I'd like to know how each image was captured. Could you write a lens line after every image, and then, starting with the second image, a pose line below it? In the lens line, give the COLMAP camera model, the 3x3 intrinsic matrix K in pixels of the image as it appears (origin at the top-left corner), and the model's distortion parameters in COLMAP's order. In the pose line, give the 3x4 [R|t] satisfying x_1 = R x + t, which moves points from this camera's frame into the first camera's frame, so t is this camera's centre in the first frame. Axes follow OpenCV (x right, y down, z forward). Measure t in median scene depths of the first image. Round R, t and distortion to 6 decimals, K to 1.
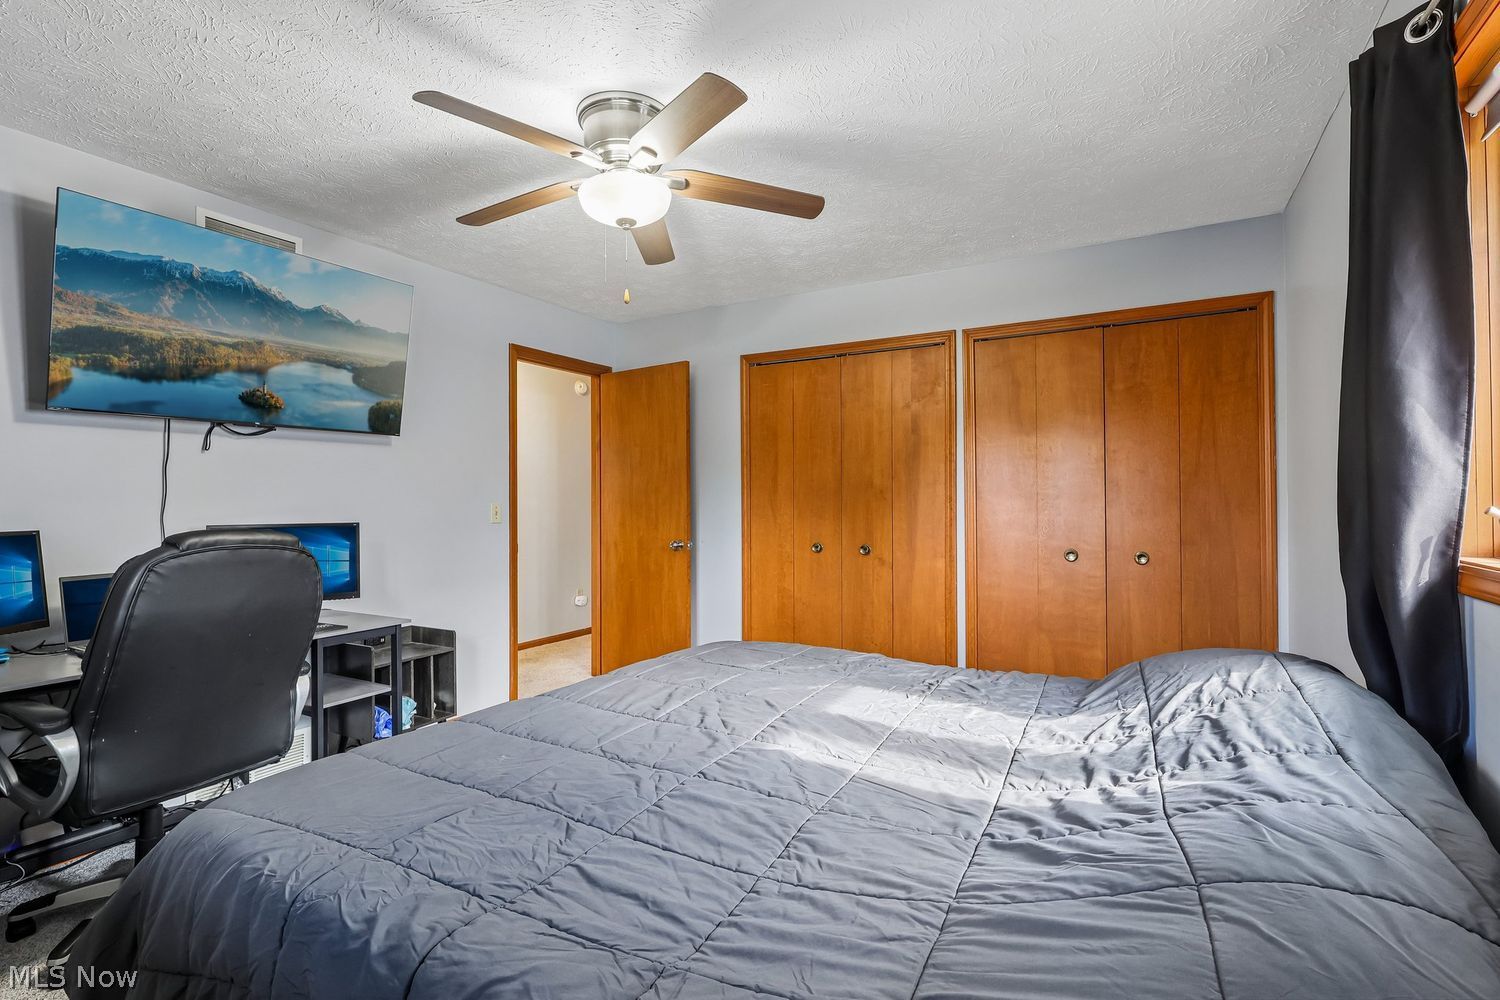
lens RADIAL K [[691.3, 0, 755.5], [0, 691.3, 511.3], [0, 0, 1]] dist [0.006036, -0.000076]
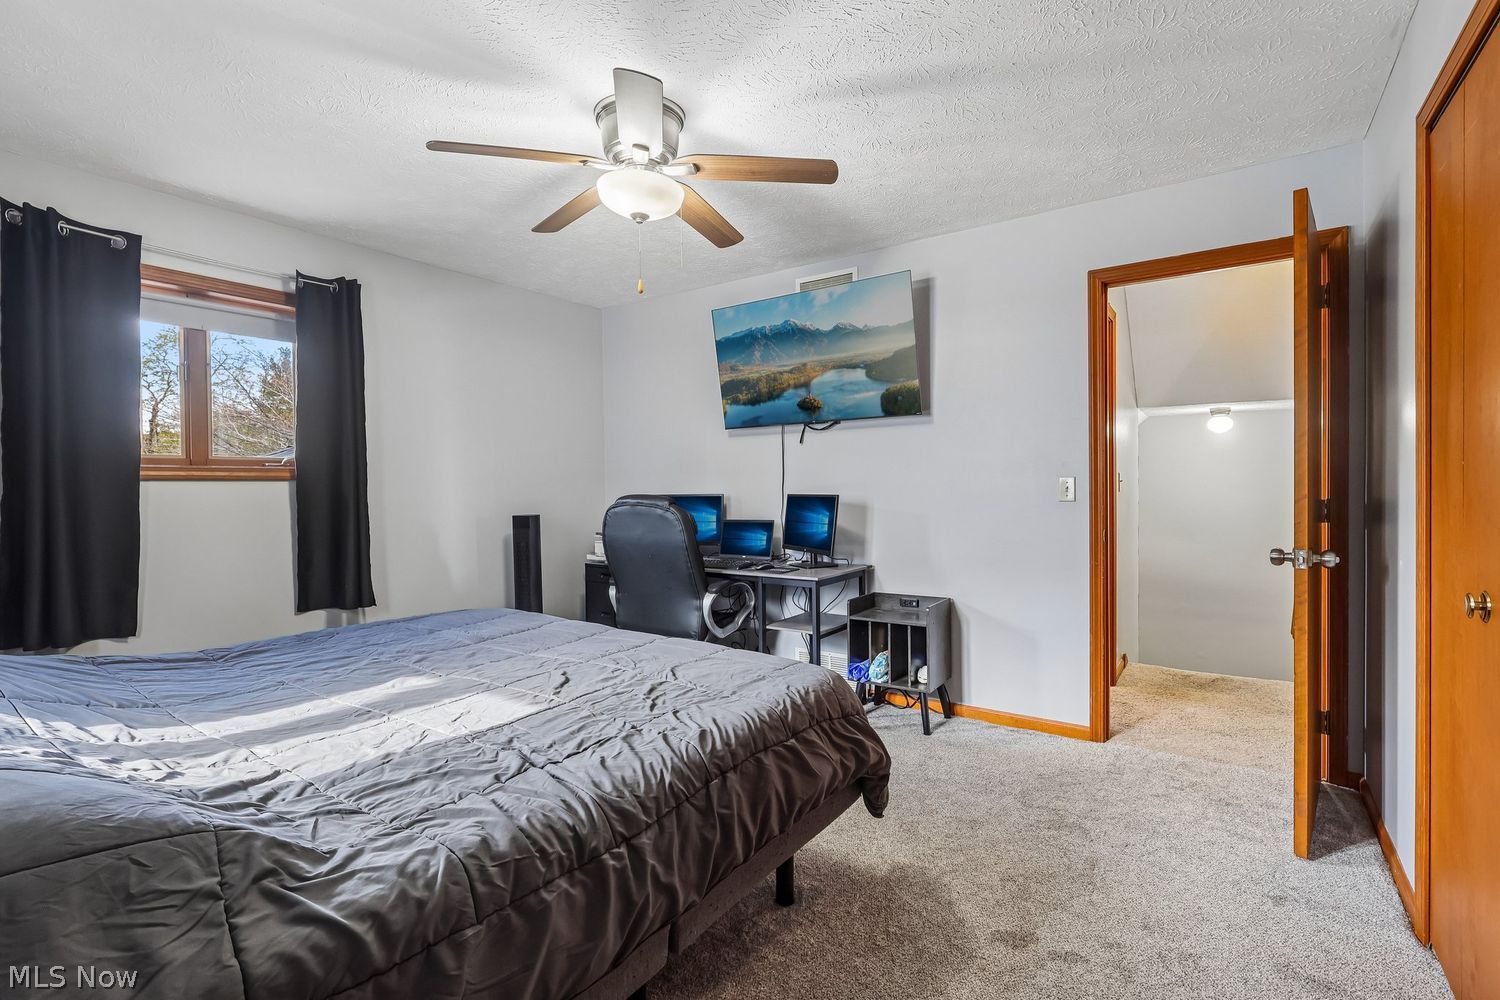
lens RADIAL K [[691.3, 0, 763.6], [0, 691.3, 484.9], [0, 0, 1]] dist [0.006036, -0.000076]
pose [[-0.073279, 0.013071, -0.997226, 0.696110], [-0.006985, 0.999883, 0.013619, -0.016933], [0.997287, 0.007964, -0.073179, 1.023774]]
